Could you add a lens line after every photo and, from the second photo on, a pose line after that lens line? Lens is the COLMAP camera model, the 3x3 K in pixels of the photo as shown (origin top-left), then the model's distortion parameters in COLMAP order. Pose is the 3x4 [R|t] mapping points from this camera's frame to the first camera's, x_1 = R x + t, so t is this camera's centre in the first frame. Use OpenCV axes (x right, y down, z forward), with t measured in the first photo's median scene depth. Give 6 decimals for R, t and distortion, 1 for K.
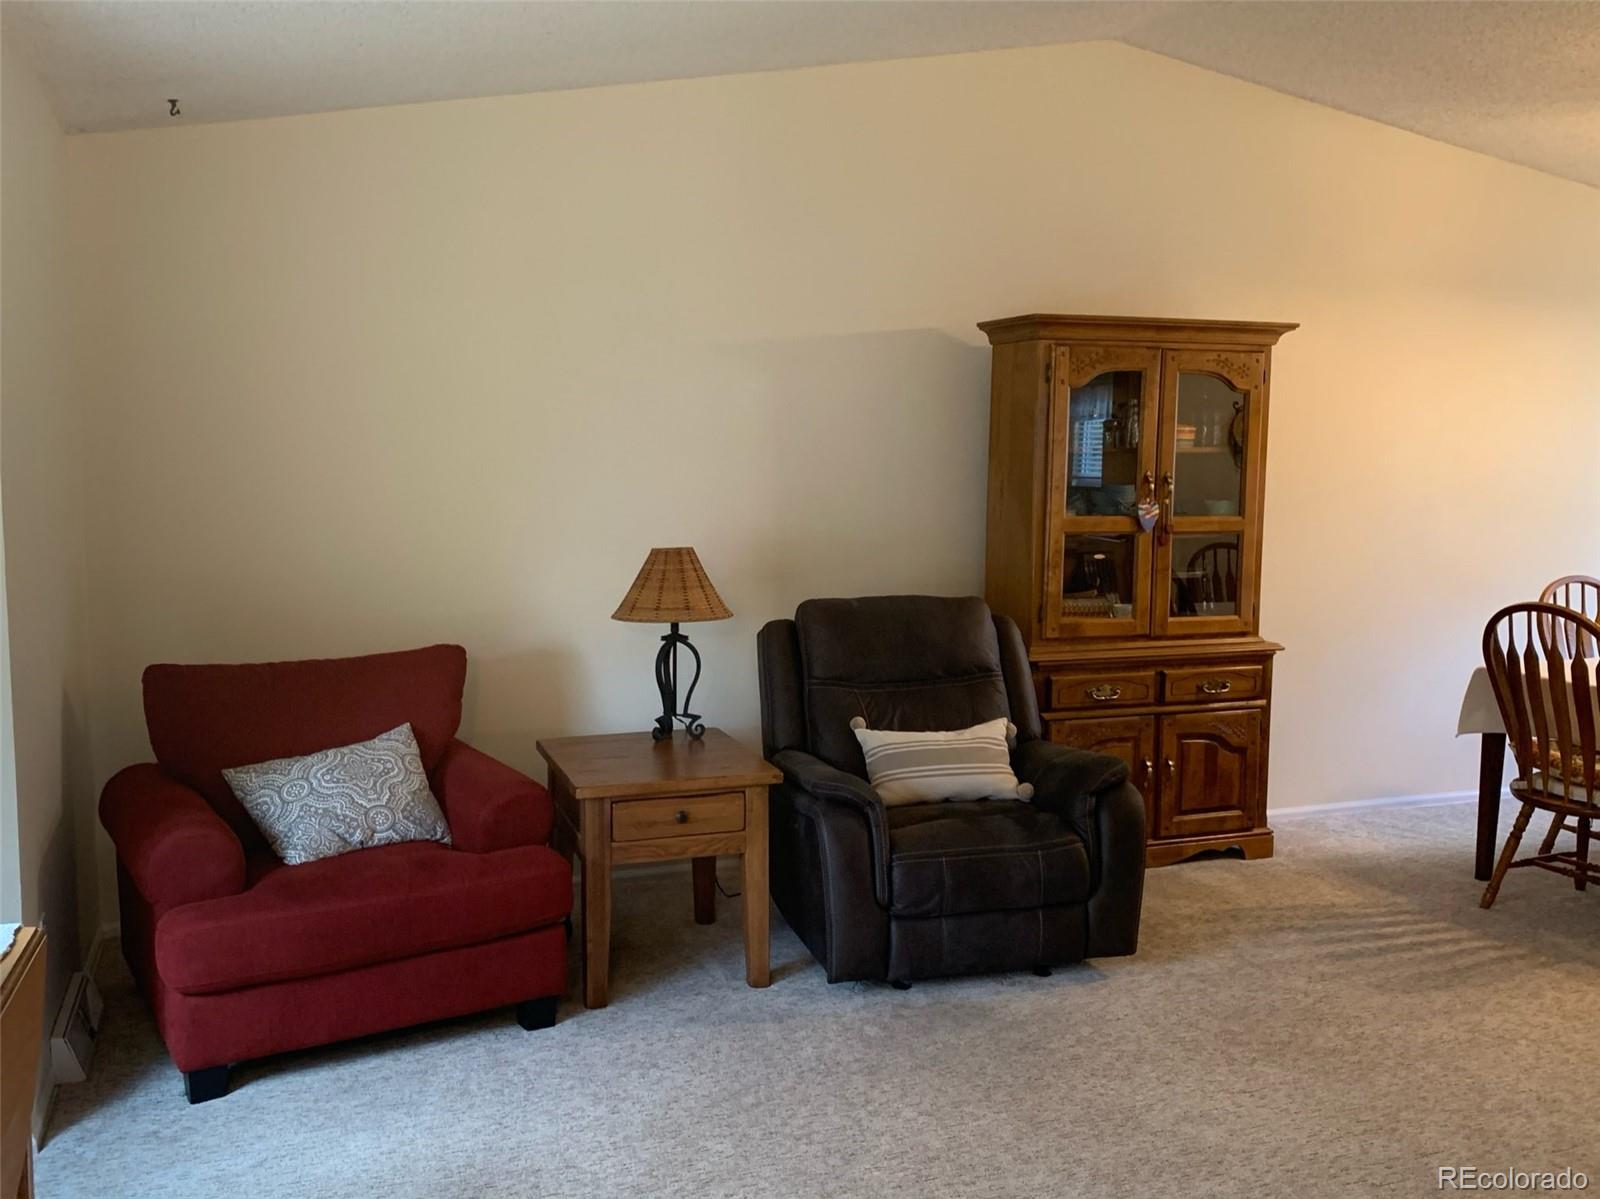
lens RADIAL K [[1423.9, 0, 791.4], [0, 1423.9, 590.4], [0, 0, 1]] dist [0.008382, -0.001658]
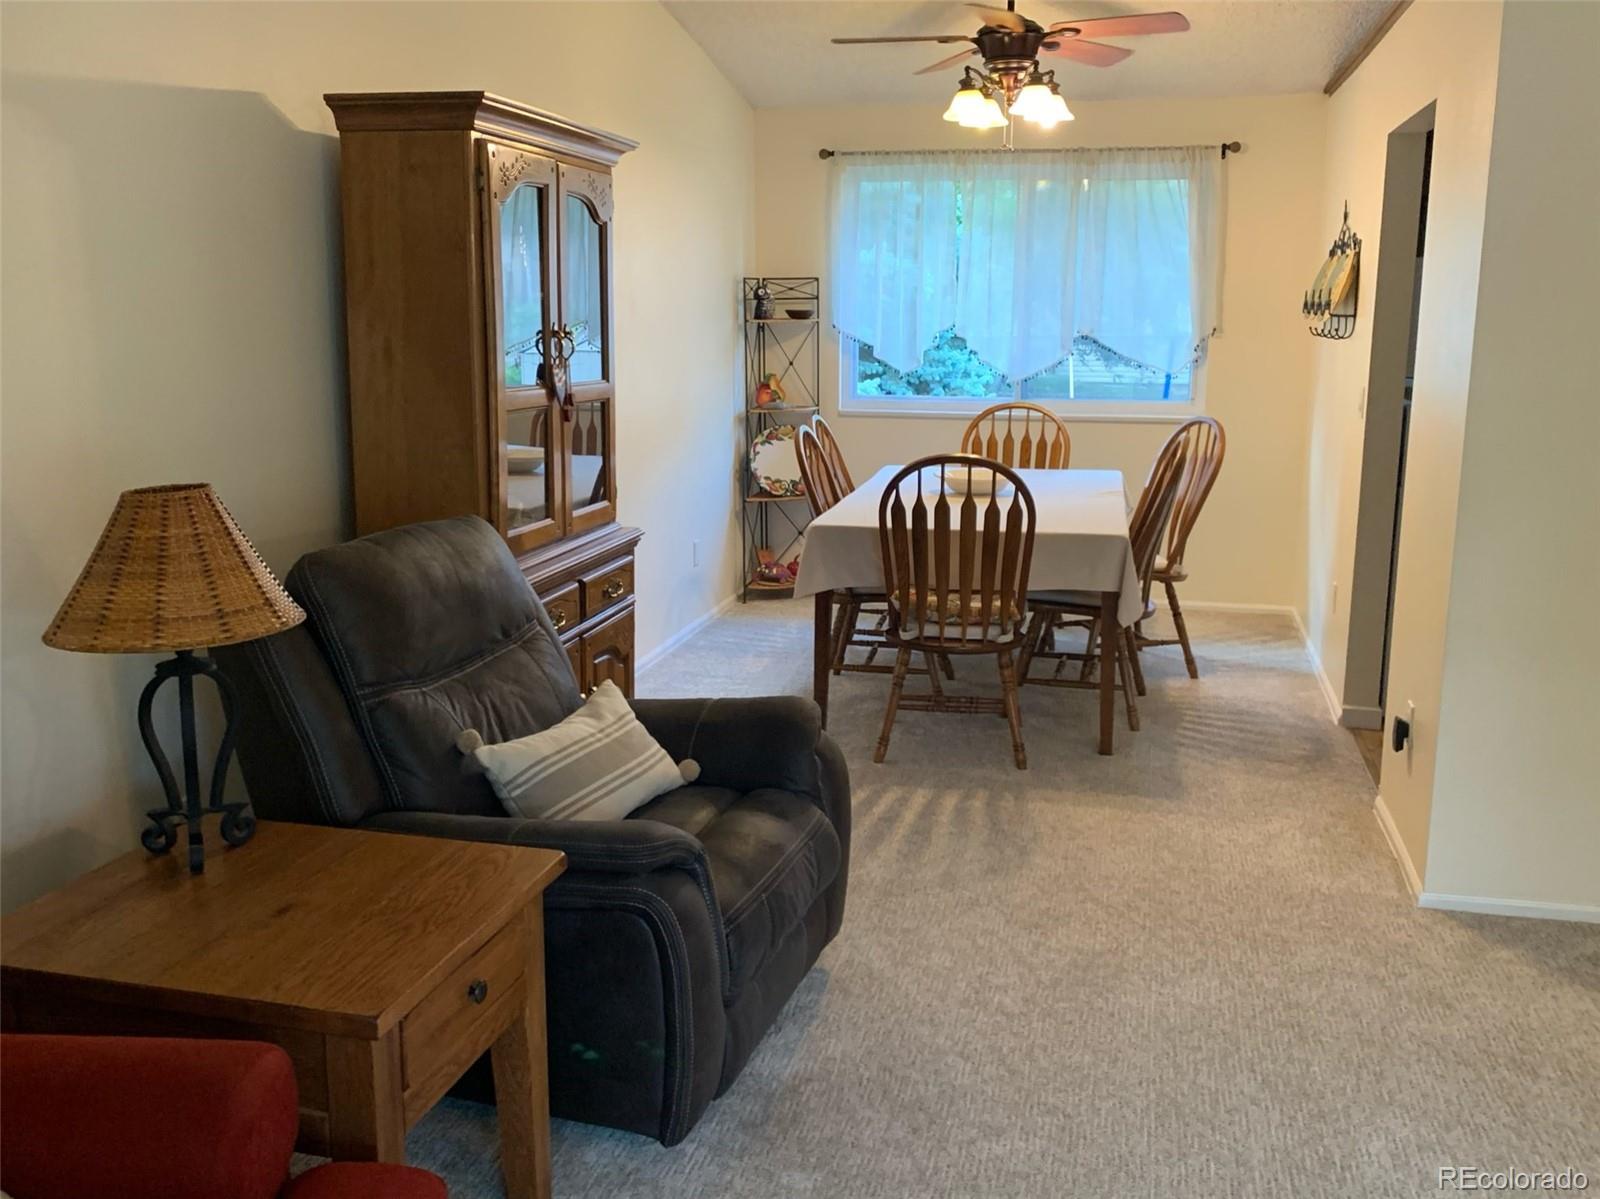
lens RADIAL K [[1423.9, 0, 791.4], [0, 1423.9, 590.4], [0, 0, 1]] dist [0.008382, -0.001658]
pose [[0.550044, -0.163596, 0.818955, -0.409532], [0.071889, 0.986261, 0.148734, -0.058652], [-0.832036, -0.022937, 0.554247, 0.582762]]
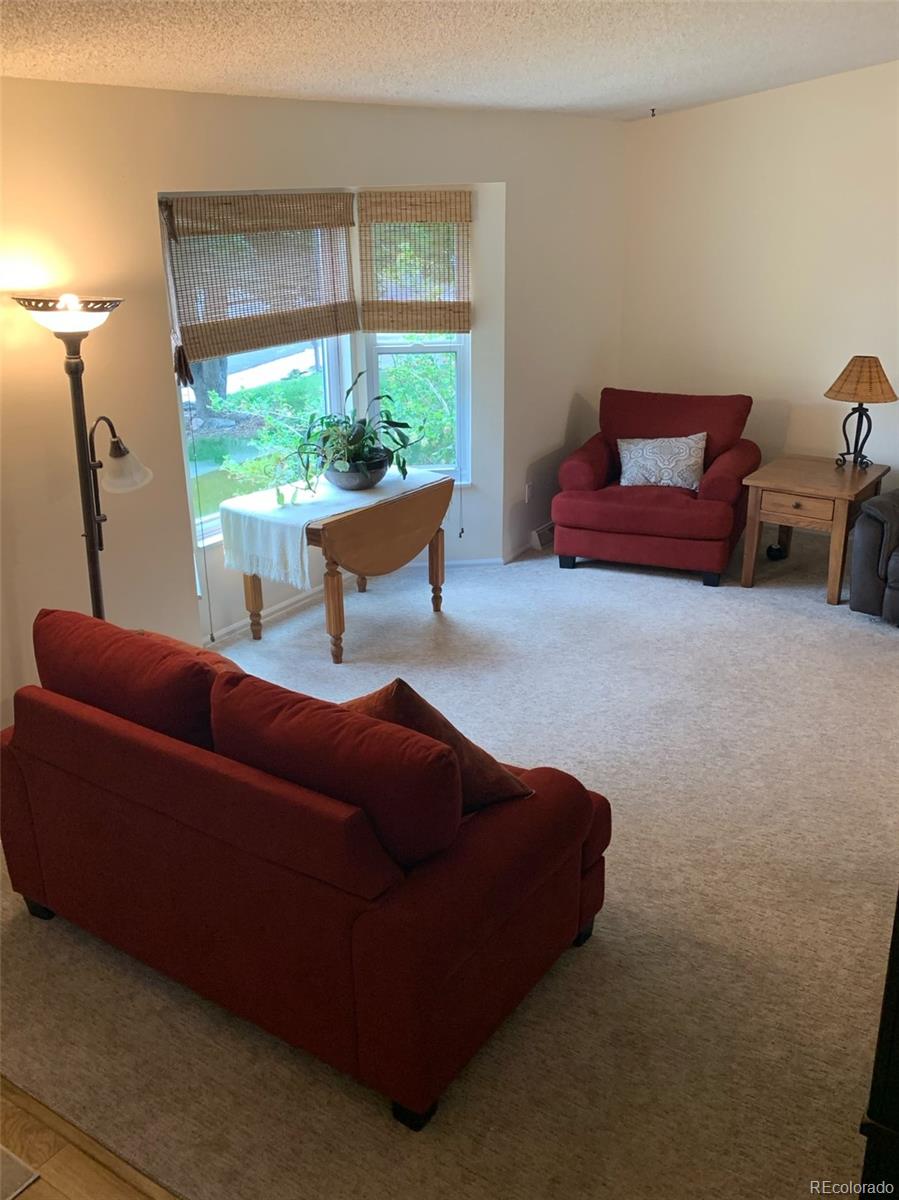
lens RADIAL K [[1067.9, 0, 450.7], [0, 1067.9, 600.8], [0, 0, 1]] dist [0.008382, -0.001658]
pose [[0.611435, 0.289533, -0.736422, 0.723536], [-0.063575, 0.945621, 0.318997, -0.147001], [0.788736, -0.148229, 0.596593, -0.244642]]
